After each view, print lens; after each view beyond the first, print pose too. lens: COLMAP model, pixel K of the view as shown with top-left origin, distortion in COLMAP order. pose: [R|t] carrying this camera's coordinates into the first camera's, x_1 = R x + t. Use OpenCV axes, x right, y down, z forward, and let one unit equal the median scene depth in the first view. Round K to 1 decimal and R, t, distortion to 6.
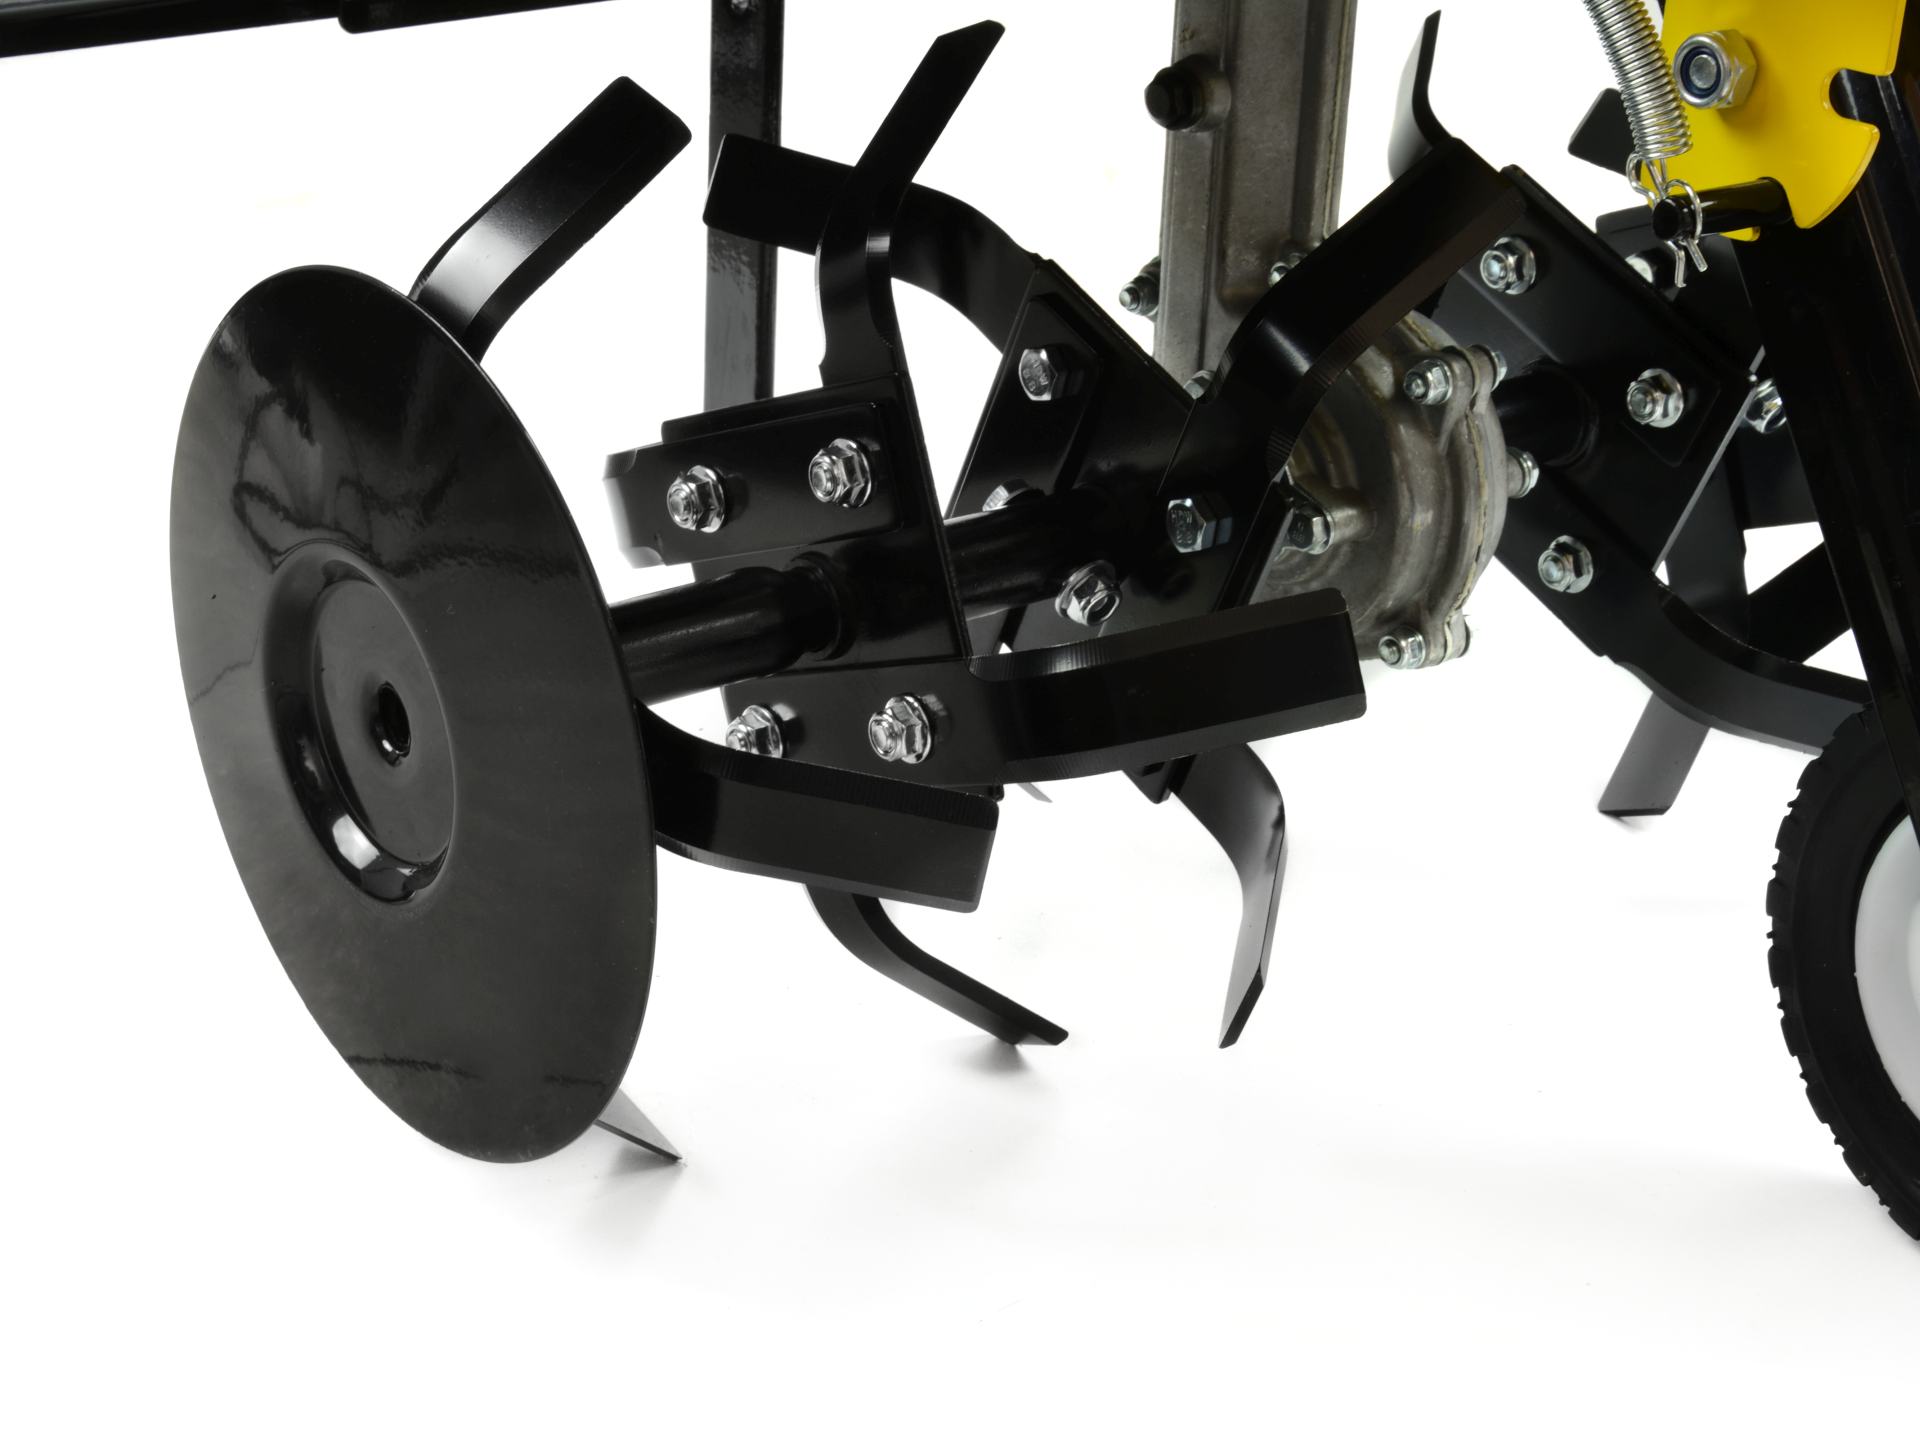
lens RADIAL K [[3418.5, 0, 846.0], [0, 3418.5, 717.4], [0, 0, 1]] dist [-0.028401, -0.064441]
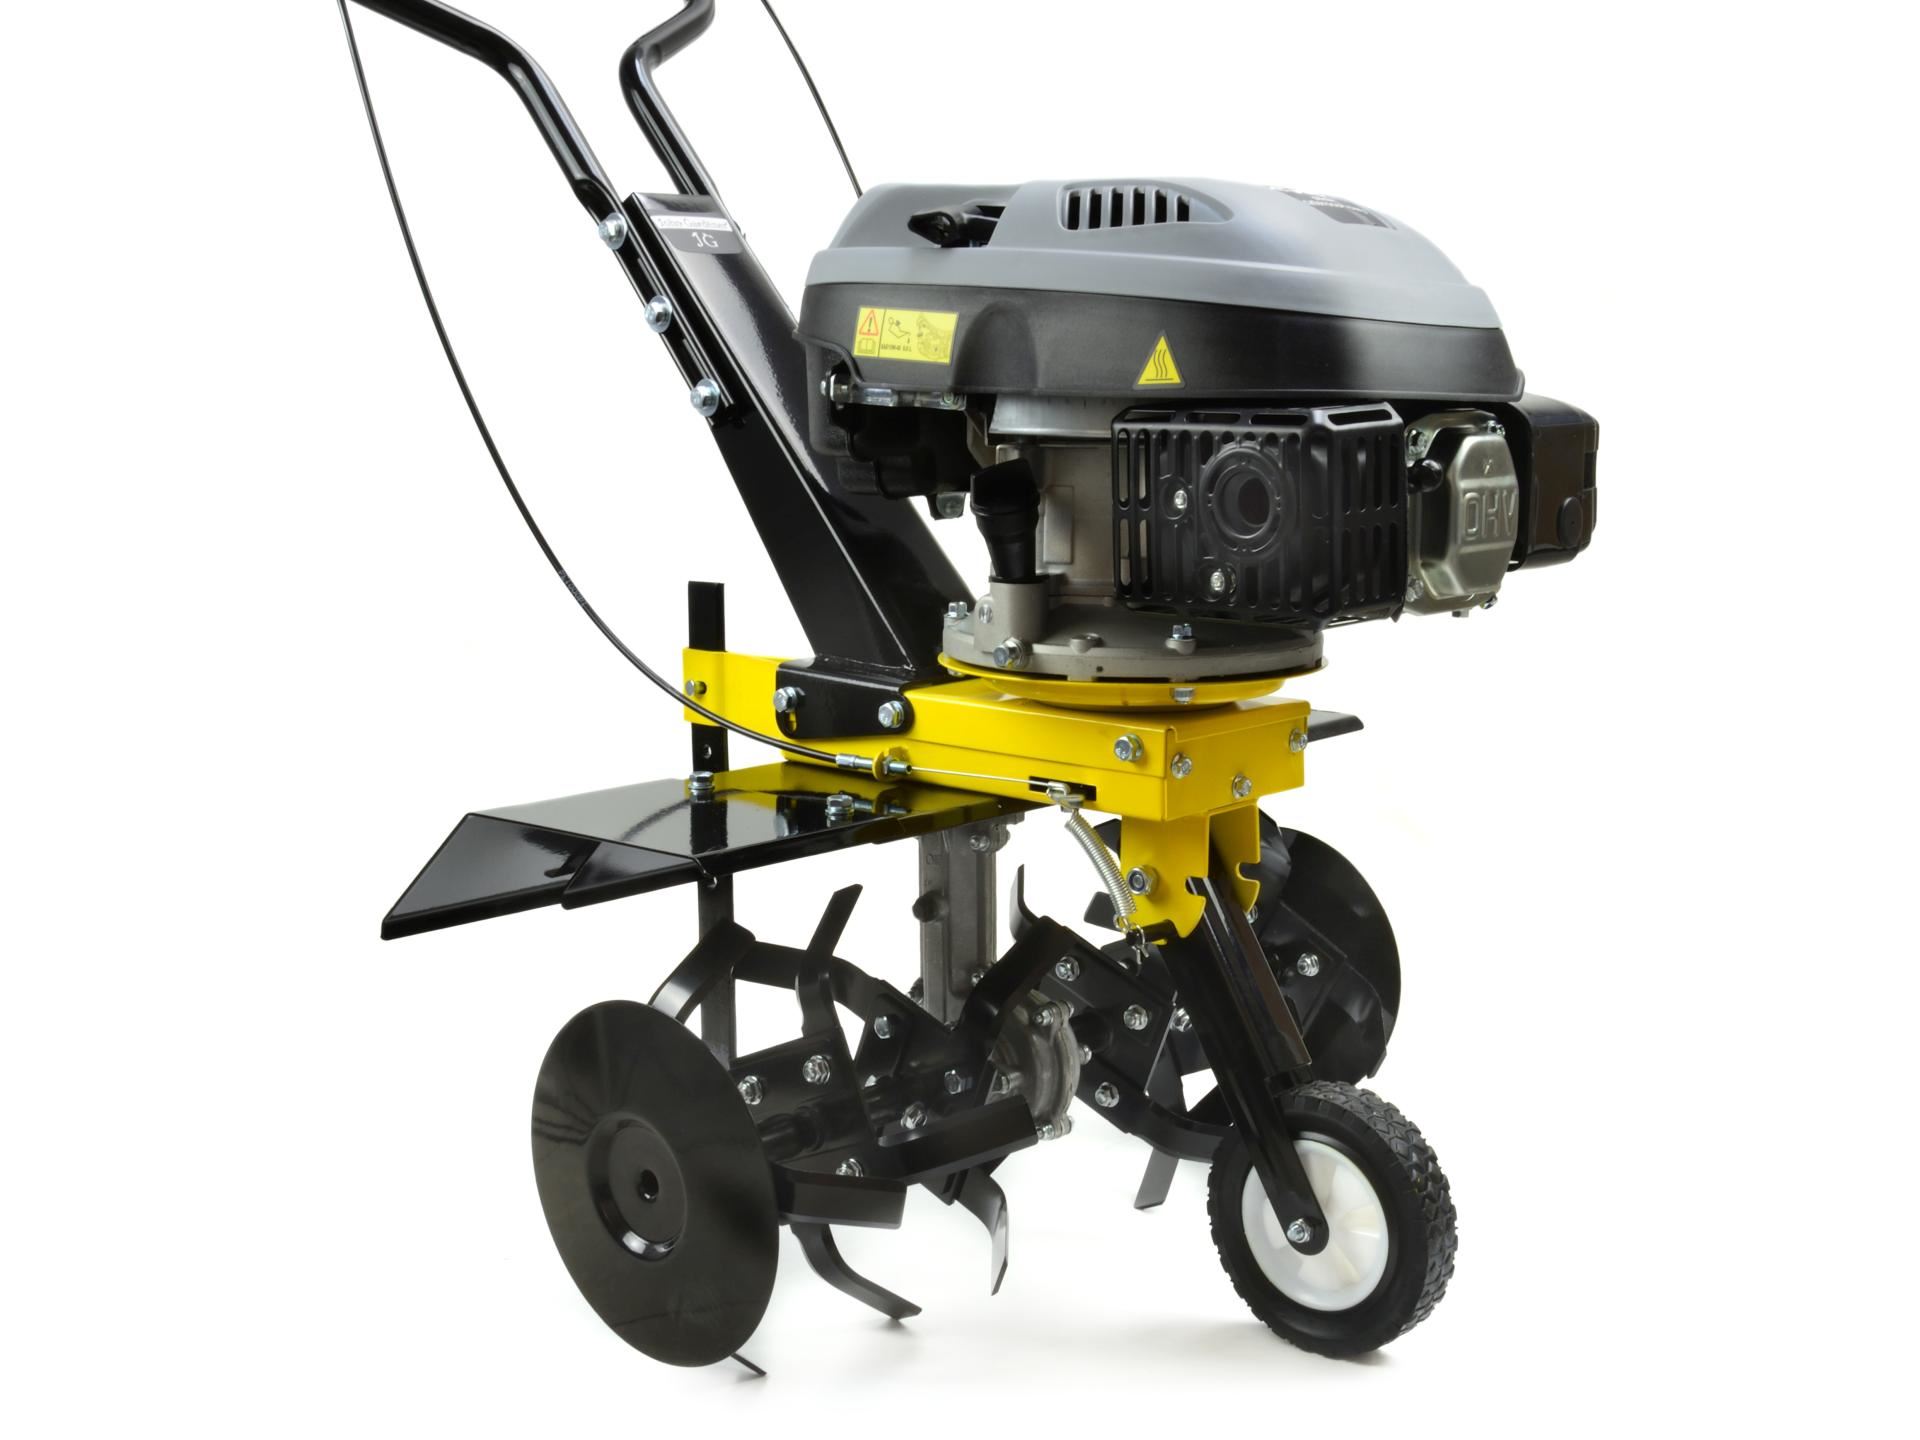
lens RADIAL K [[2022.9, 0, 960.0], [0, 2022.9, 720.0], [0, 0, 1]] dist [-0.095807, -0.003921]
pose [[0.985164, -0.064814, 0.158906, -0.099281], [0.105889, 0.958241, -0.265634, 0.072884], [-0.135053, 0.278519, 0.950888, -0.402123]]
